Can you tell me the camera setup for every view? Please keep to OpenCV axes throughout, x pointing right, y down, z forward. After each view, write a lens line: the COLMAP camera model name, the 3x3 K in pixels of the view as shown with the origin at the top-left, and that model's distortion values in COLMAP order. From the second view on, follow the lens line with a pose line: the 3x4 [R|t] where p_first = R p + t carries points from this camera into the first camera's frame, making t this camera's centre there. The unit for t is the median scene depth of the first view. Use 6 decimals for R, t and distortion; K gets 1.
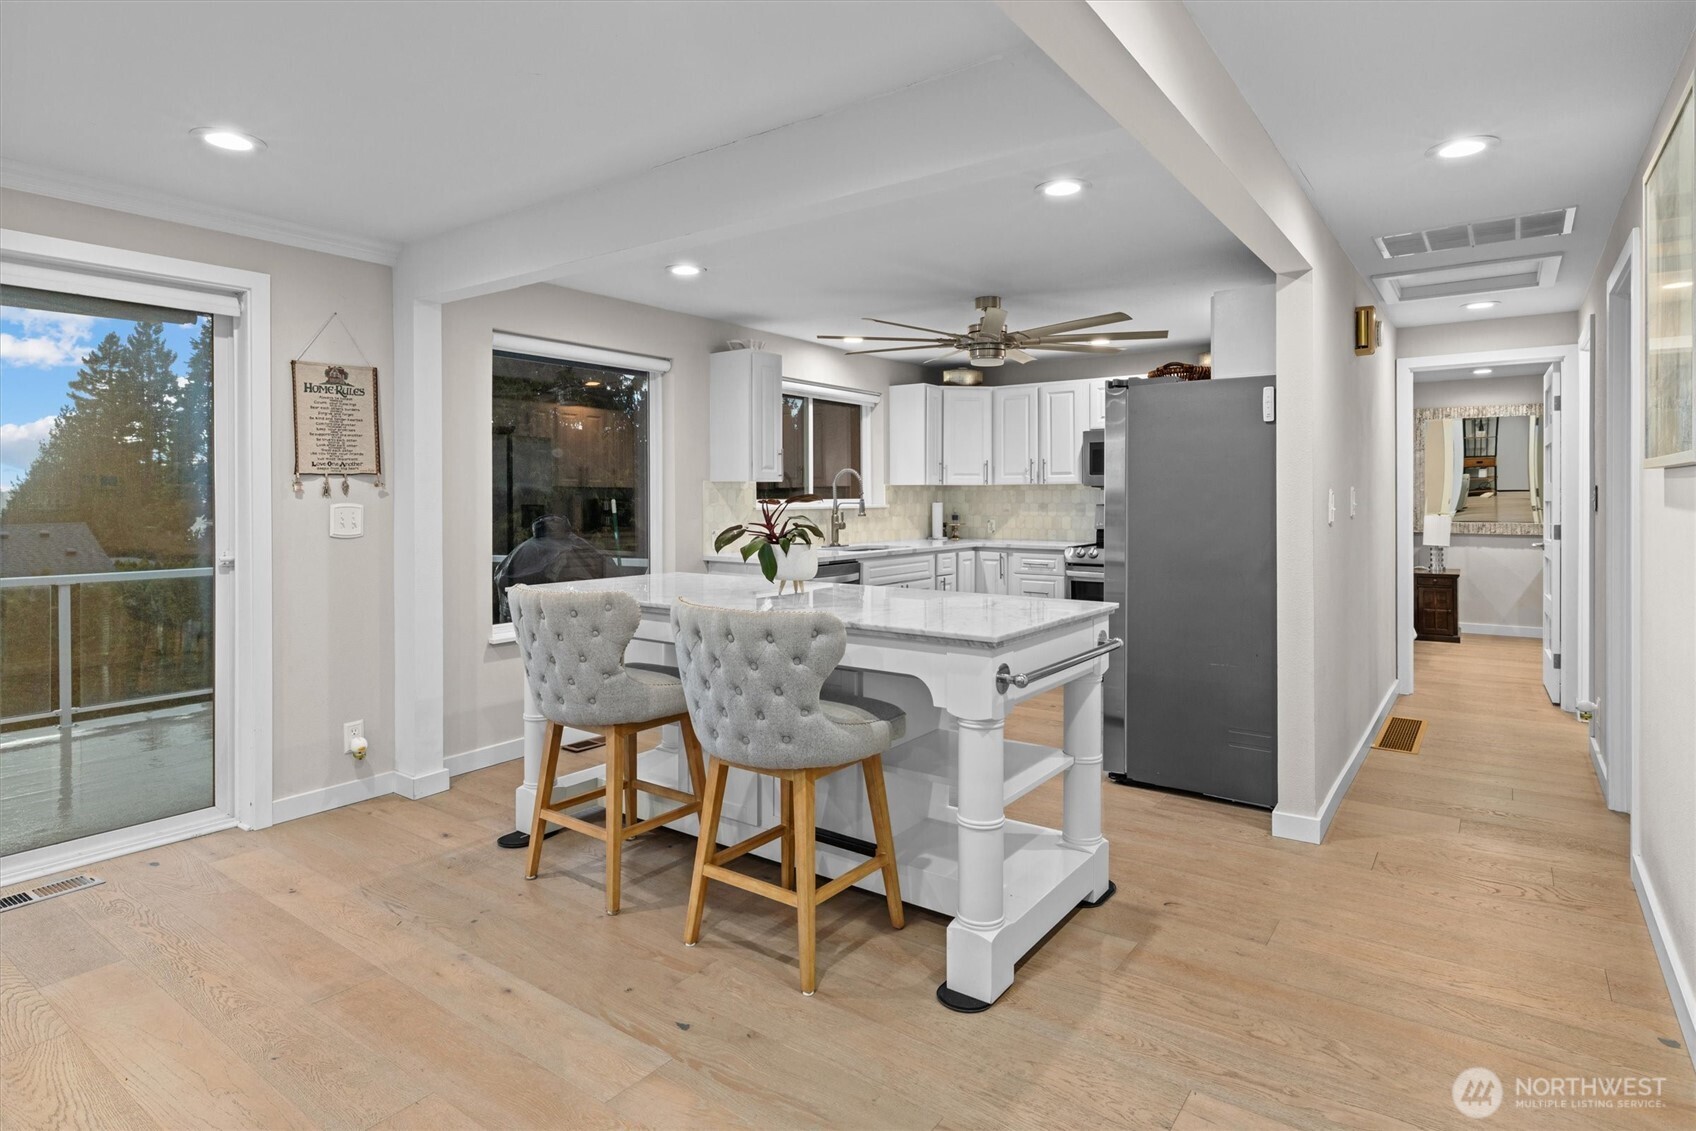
lens RADIAL K [[878.6, 0, 841.4], [0, 878.6, 508.2], [0, 0, 1]] dist [0.003690, 0.000185]
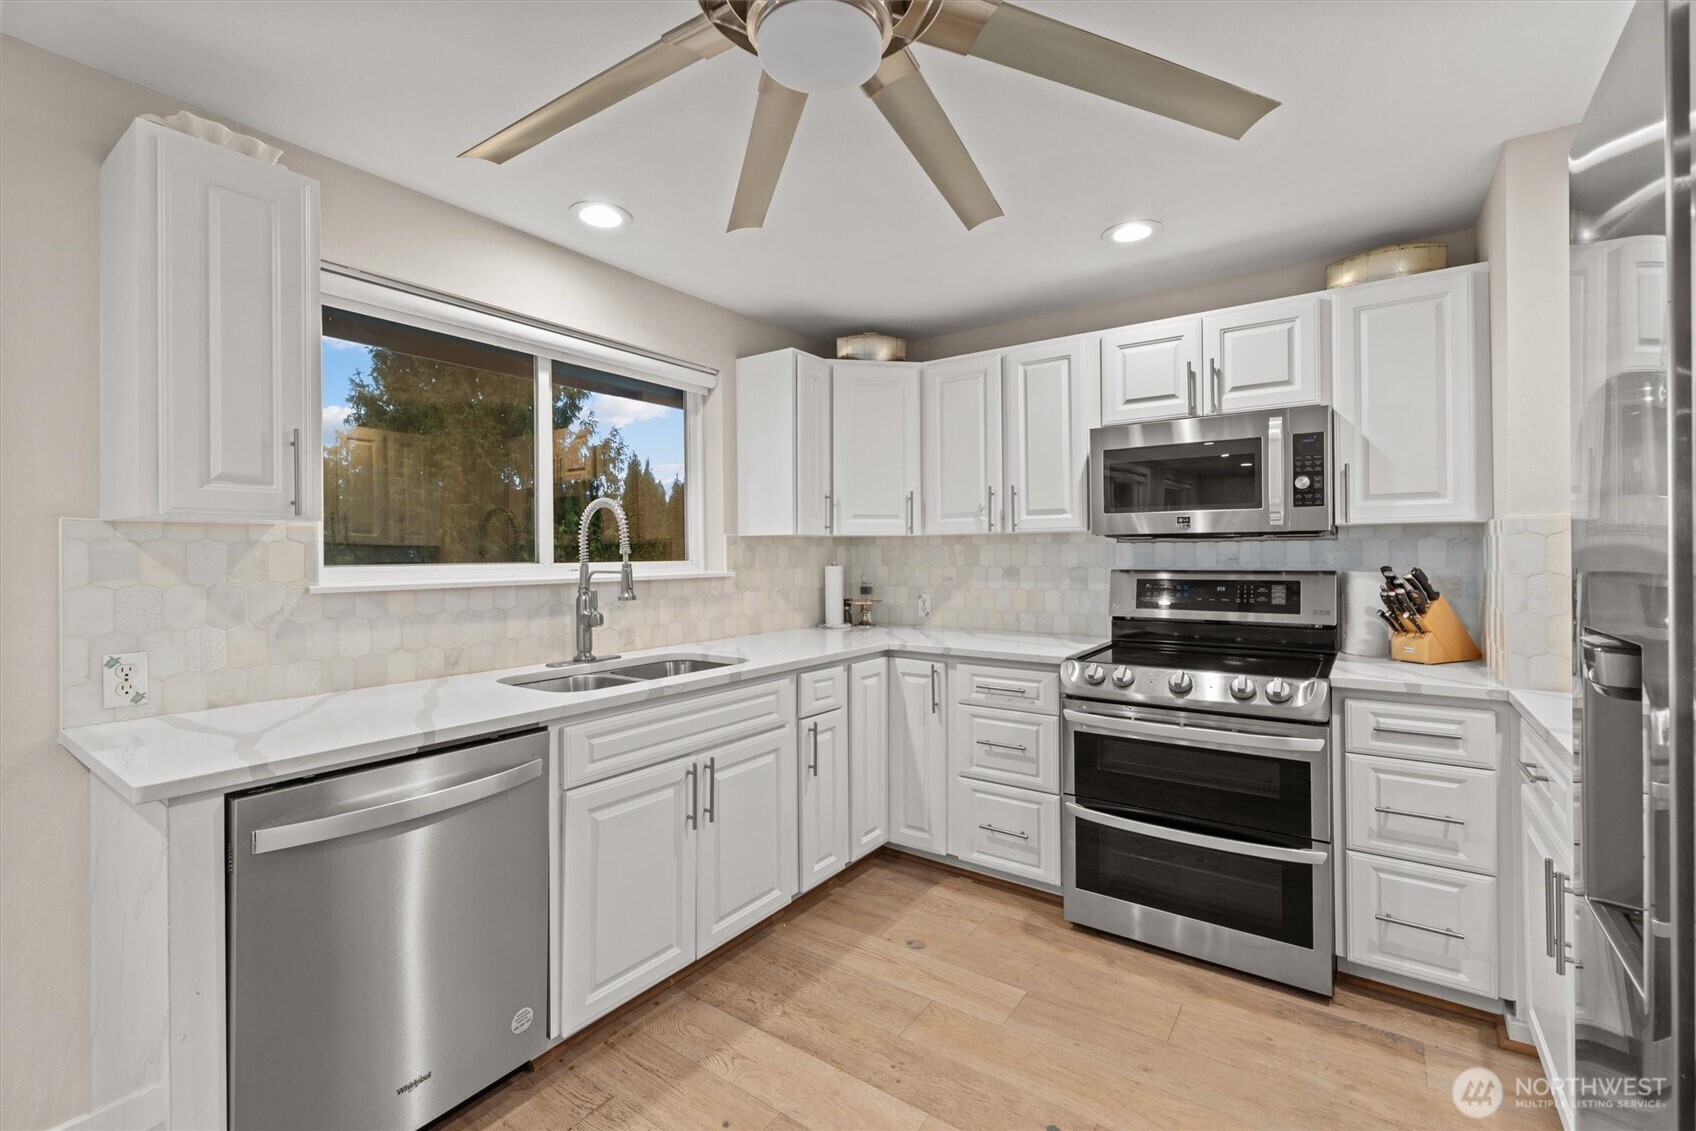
lens RADIAL K [[731.9, 0, 847.7], [0, 731.9, 552.5], [0, 0, 1]] dist [-0.000450, 0.000157]
pose [[0.999825, -0.004171, 0.018237, 0.117392], [0.004441, 0.999881, -0.014803, -0.008629], [-0.018173, 0.014881, 0.999724, 0.538668]]
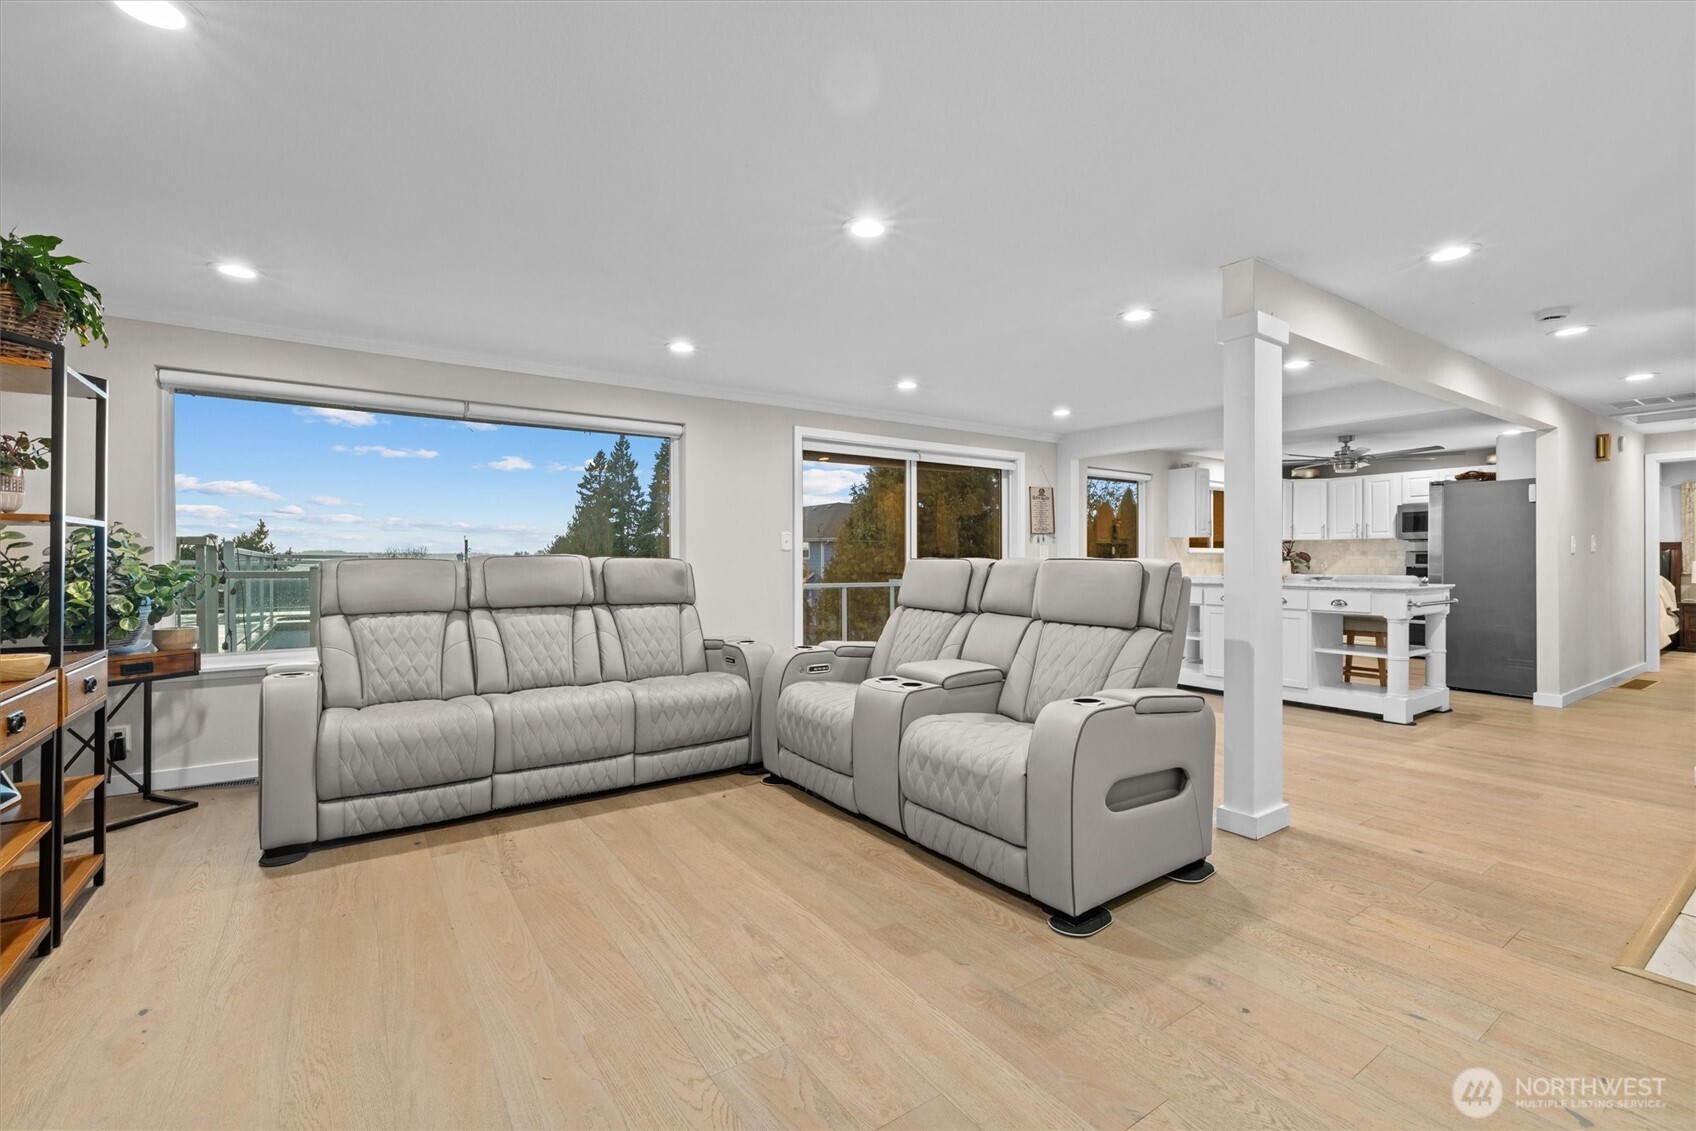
lens RADIAL K [[731.9, 0, 847.7], [0, 731.9, 552.5], [0, 0, 1]] dist [-0.000450, 0.000157]
pose [[0.950869, -0.003246, -0.309578, -0.253279], [-0.003714, 0.999753, -0.021890, 0.030116], [0.309573, 0.021964, 0.950622, -0.555943]]
